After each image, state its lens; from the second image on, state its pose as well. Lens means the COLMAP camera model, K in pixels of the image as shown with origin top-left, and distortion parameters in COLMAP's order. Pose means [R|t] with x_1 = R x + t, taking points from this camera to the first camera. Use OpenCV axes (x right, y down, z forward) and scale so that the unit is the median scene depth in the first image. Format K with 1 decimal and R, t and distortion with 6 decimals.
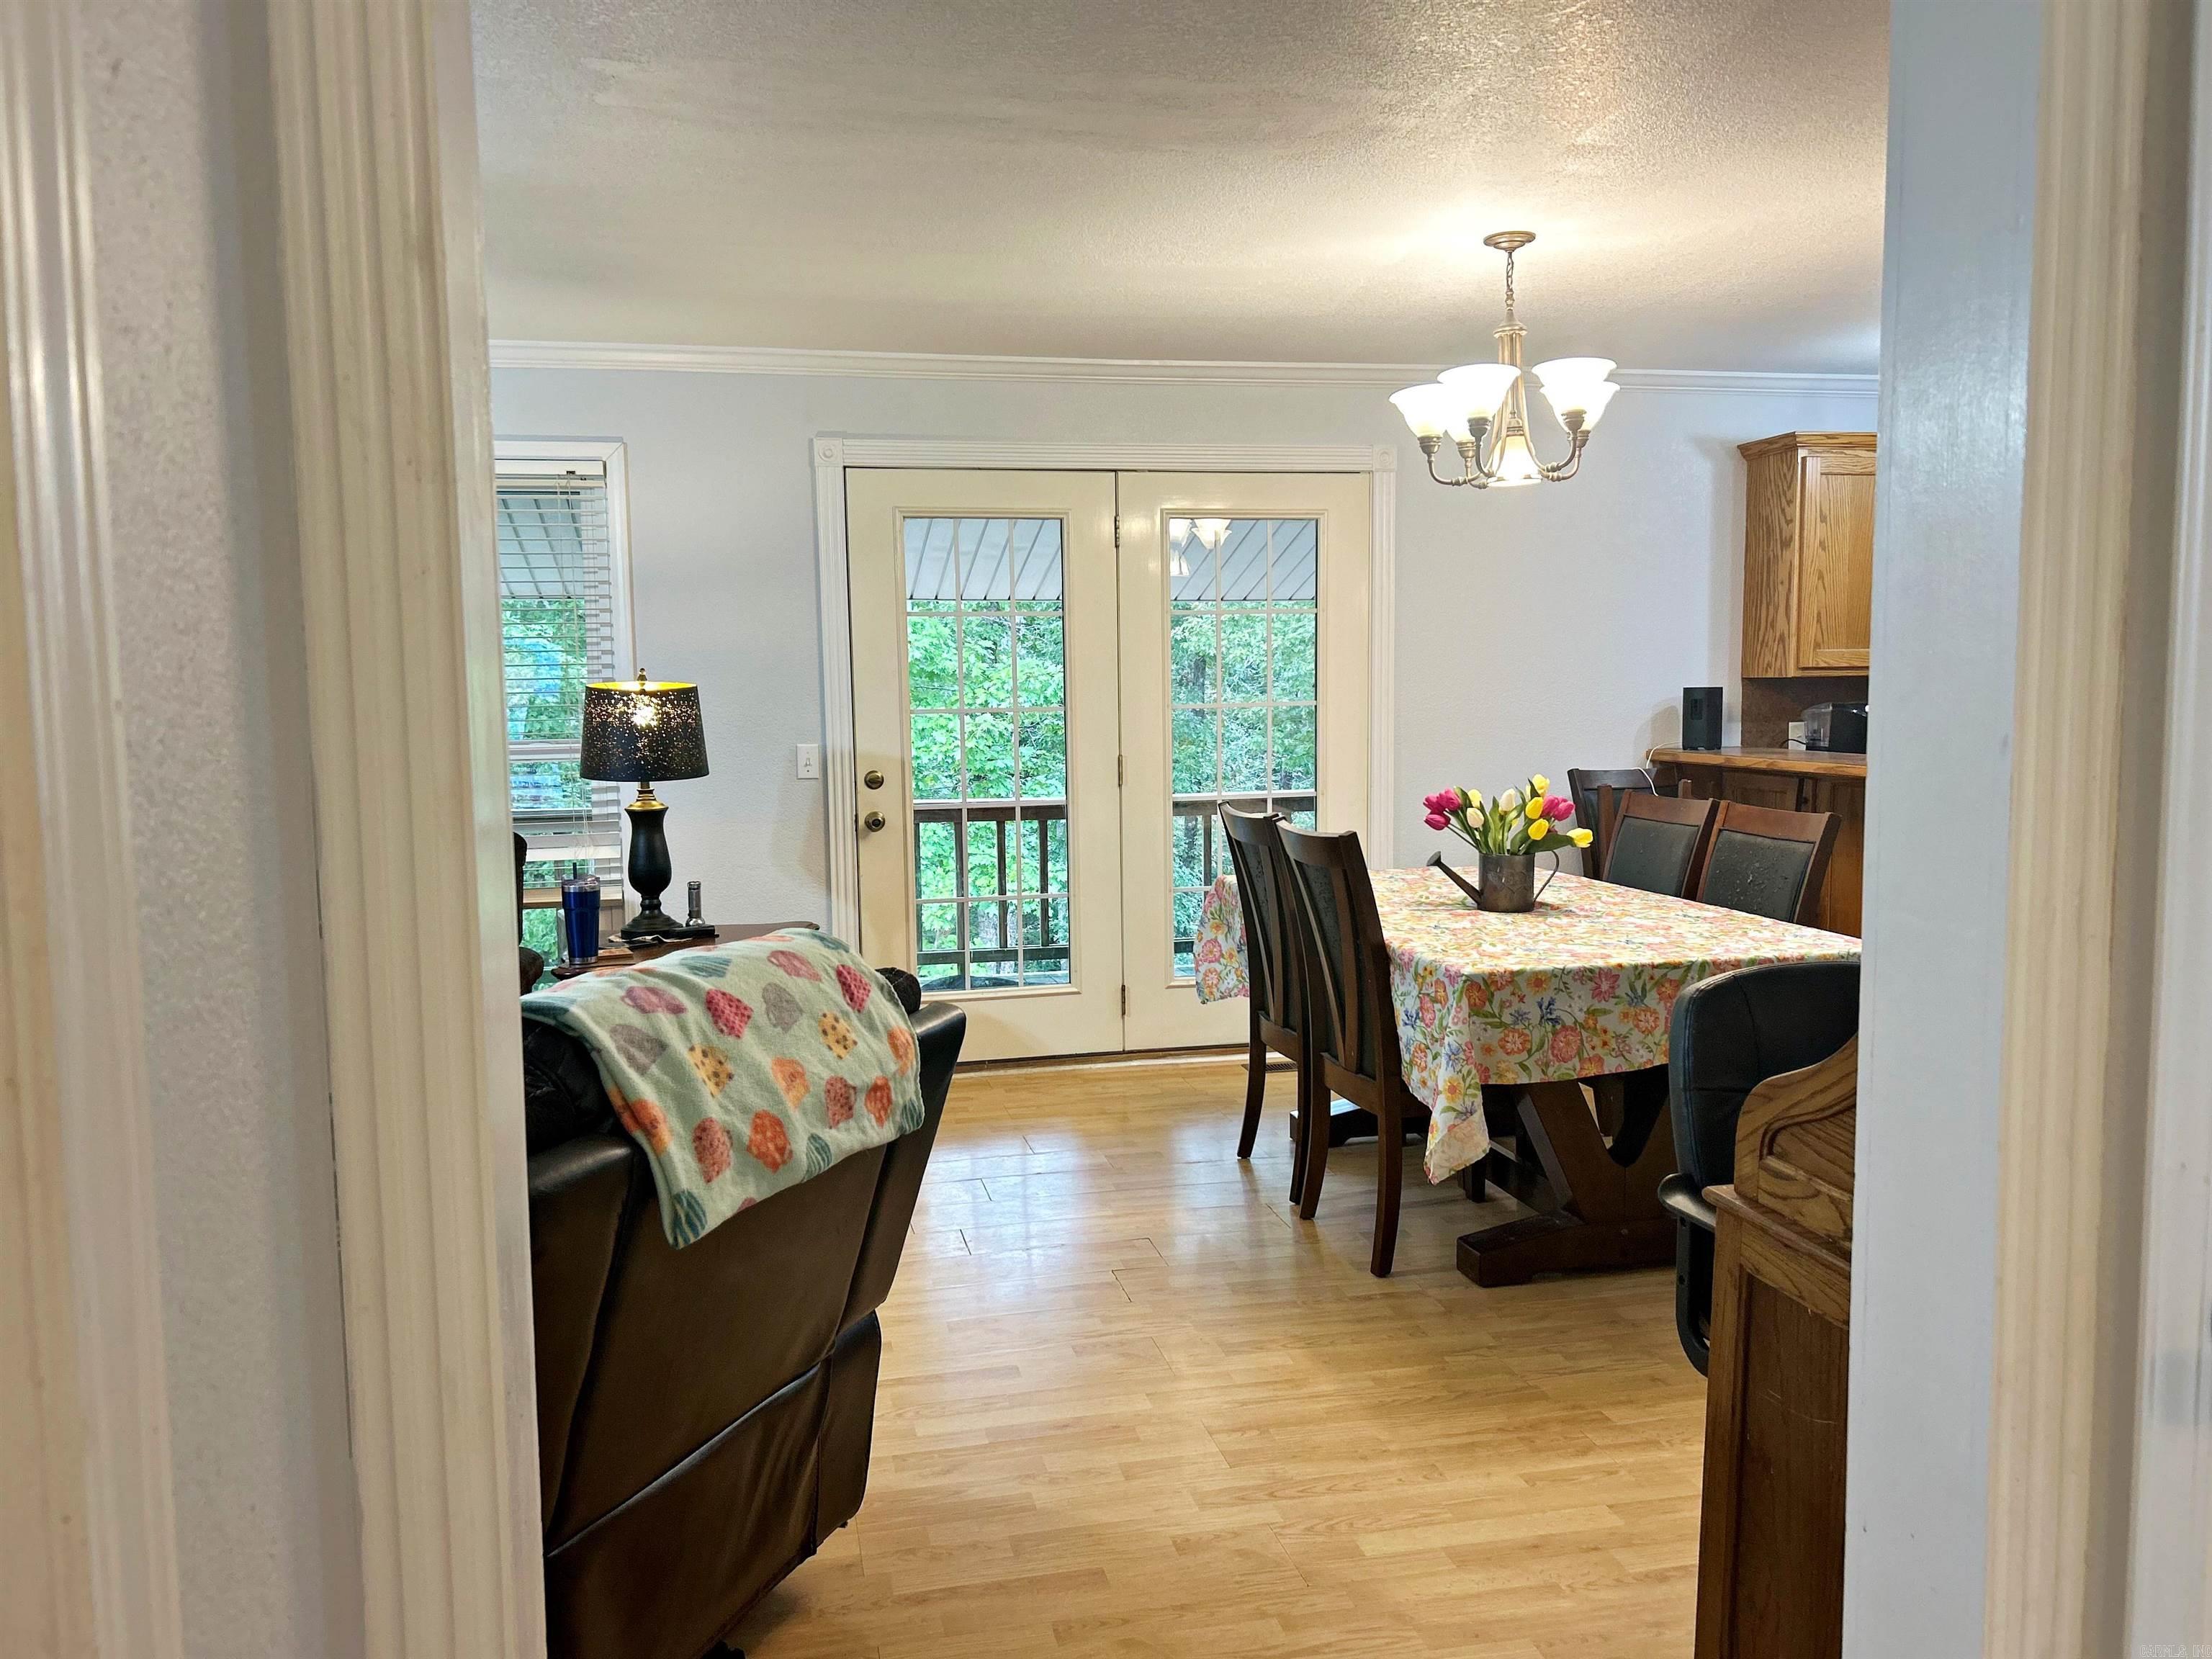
lens RADIAL K [[1663.1, 0, 1105.0], [0, 1663.1, 837.8], [0, 0, 1]] dist [0.068413, -0.083382]
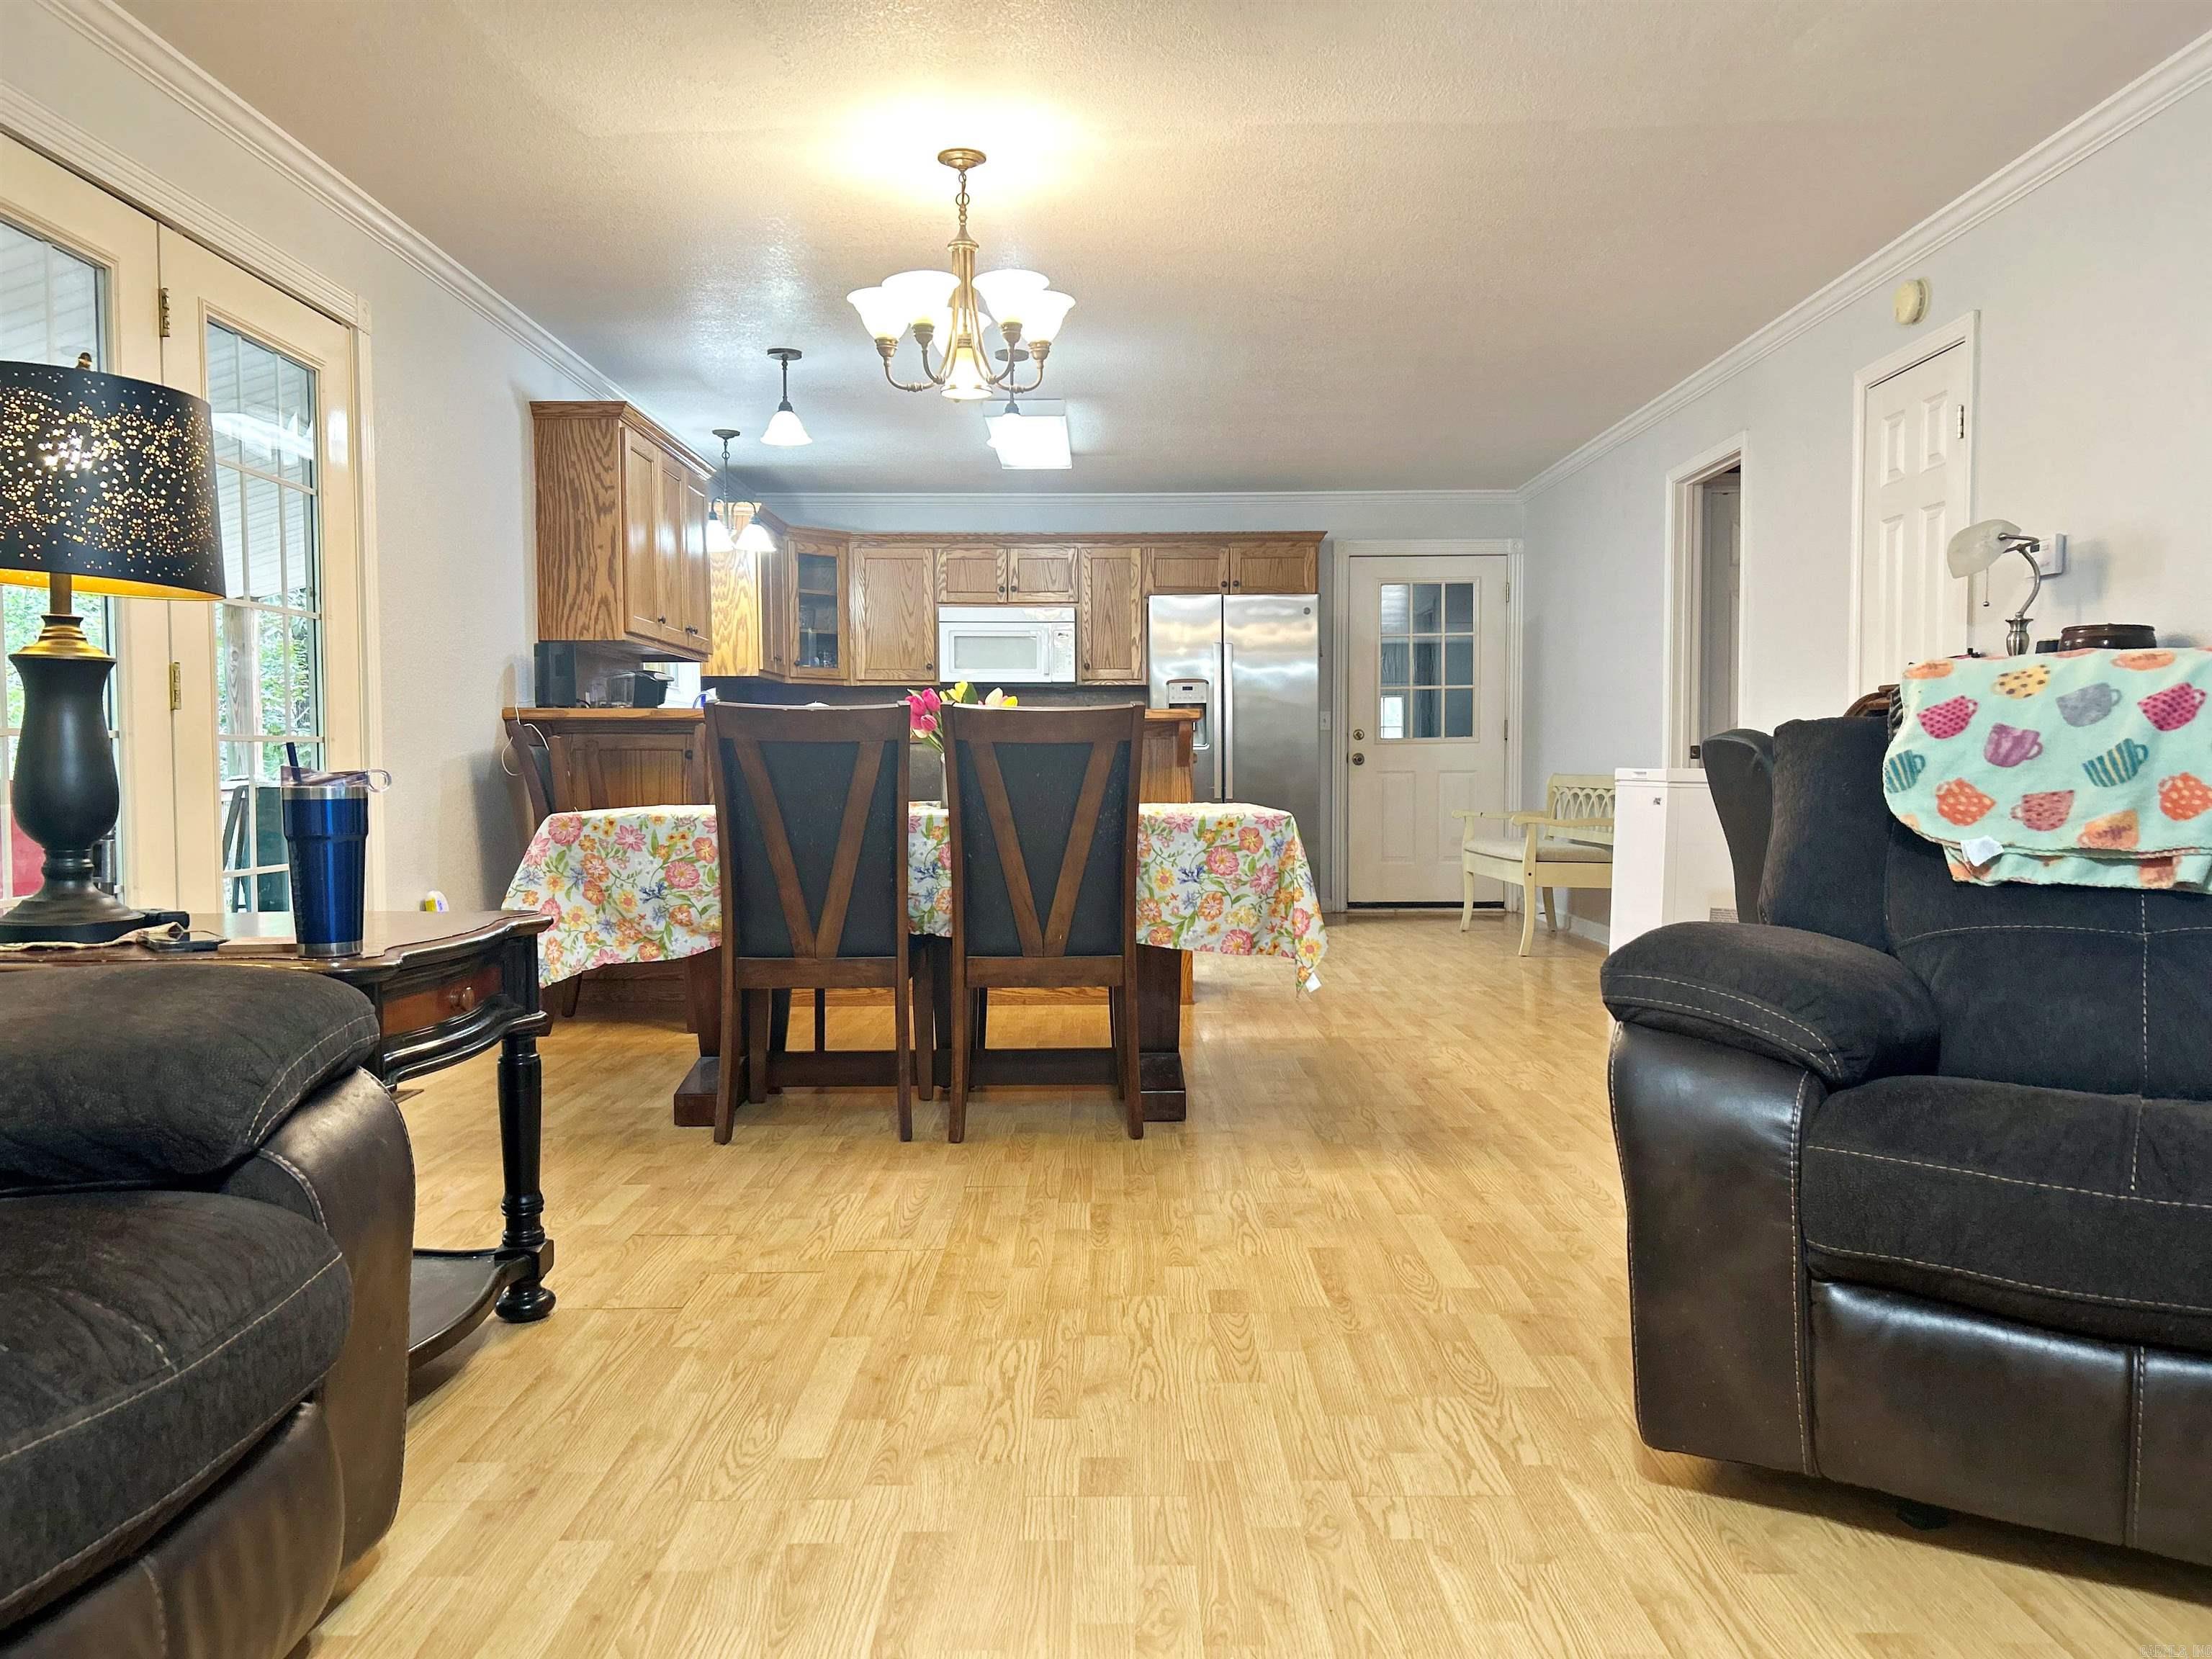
lens RADIAL K [[1663.1, 0, 1119.5], [0, 1663.1, 840.3], [0, 0, 1]] dist [0.068413, -0.083382]
pose [[0.210710, -0.030438, 0.977075, -0.653235], [0.093557, 0.995555, 0.010838, 0.053193], [-0.973061, 0.089129, 0.212621, 0.613681]]
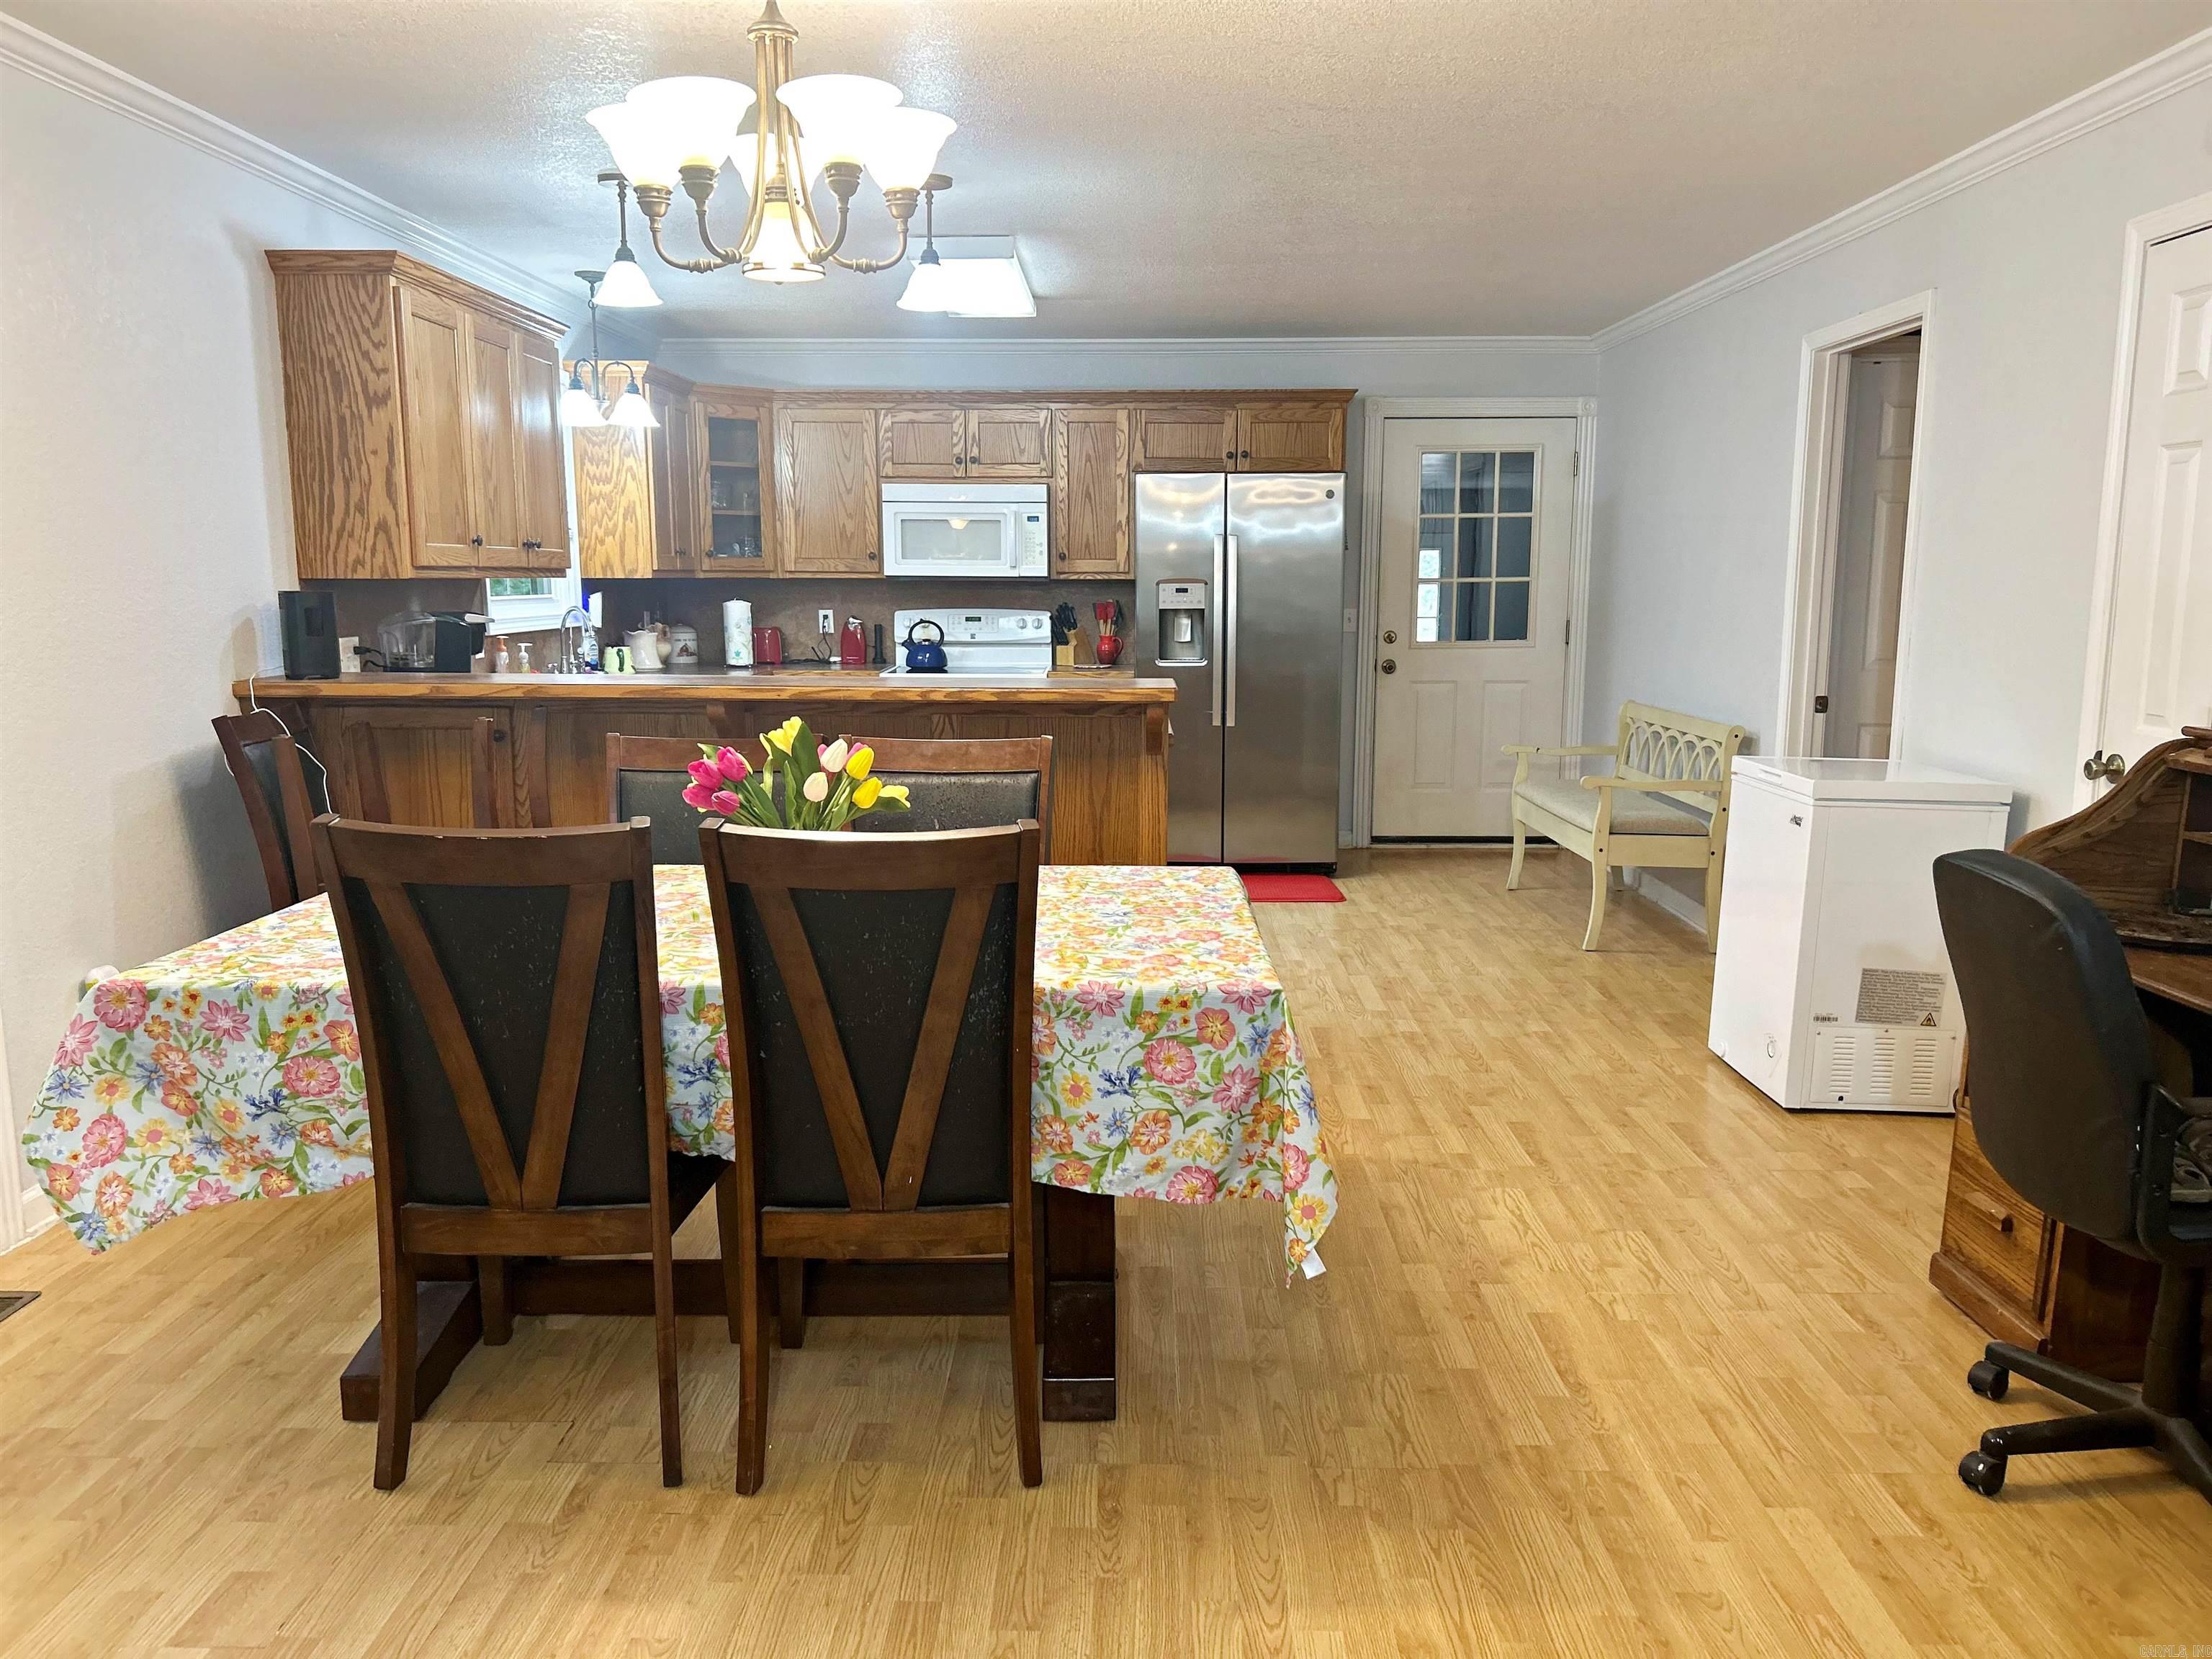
lens RADIAL K [[1663.1, 0, 1105.9], [0, 1663.1, 840.1], [0, 0, 1]] dist [0.068413, -0.083382]
pose [[0.232557, -0.139915, 0.962466, -0.338962], [0.088229, 0.988553, 0.122388, -0.053182], [-0.968572, 0.056456, 0.242240, 0.629528]]
